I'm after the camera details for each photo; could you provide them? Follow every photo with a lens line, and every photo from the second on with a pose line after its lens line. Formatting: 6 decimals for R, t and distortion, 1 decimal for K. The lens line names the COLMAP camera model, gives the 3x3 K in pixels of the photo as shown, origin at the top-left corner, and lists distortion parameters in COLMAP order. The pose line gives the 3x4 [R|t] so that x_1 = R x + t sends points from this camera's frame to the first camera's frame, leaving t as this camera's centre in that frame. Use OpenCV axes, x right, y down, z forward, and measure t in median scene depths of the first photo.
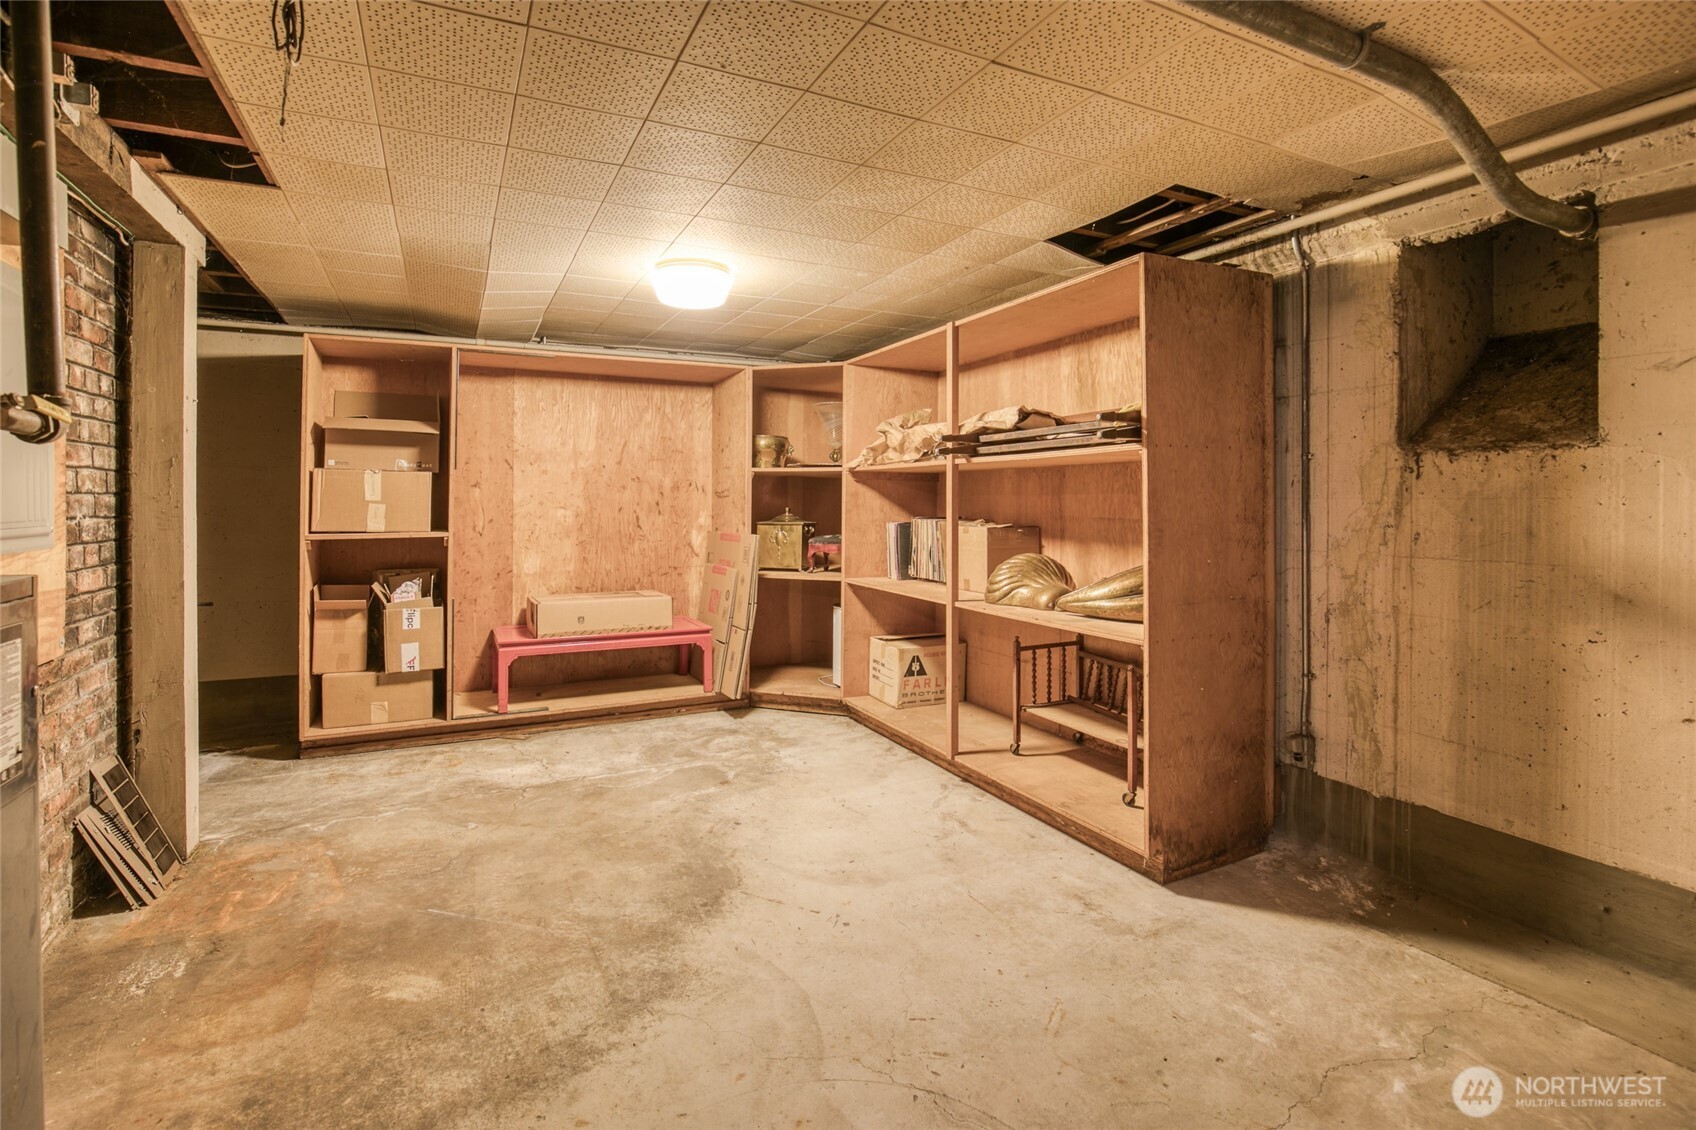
lens RADIAL K [[789.6, 0, 816.9], [0, 789.6, 499.9], [0, 0, 1]] dist [-0.027210, 0.001297]
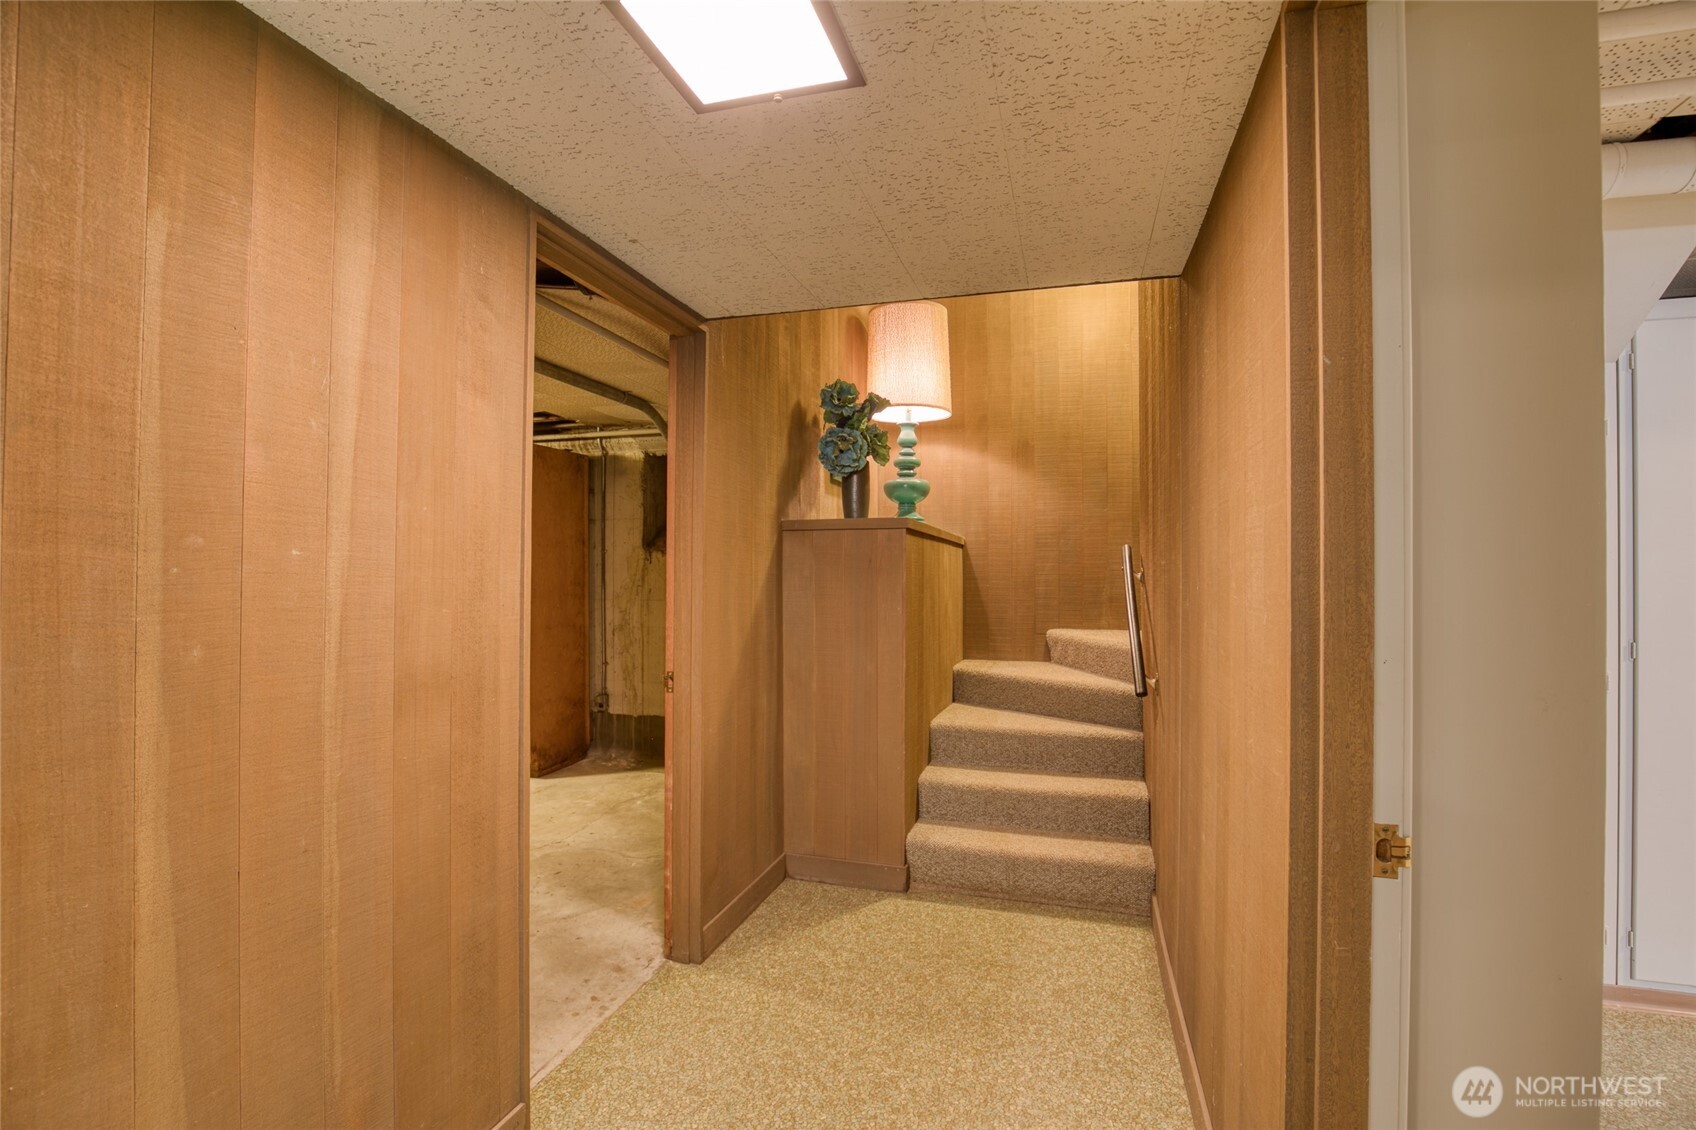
lens RADIAL K [[789.6, 0, 847.6], [0, 789.6, 570.0], [0, 0, 1]] dist [-0.027210, 0.001297]
pose [[0.653212, 0.002434, 0.757171, -0.480778], [0.002740, 0.999981, -0.005579, 0.003708], [-0.757170, 0.005719, 0.653192, -0.771293]]
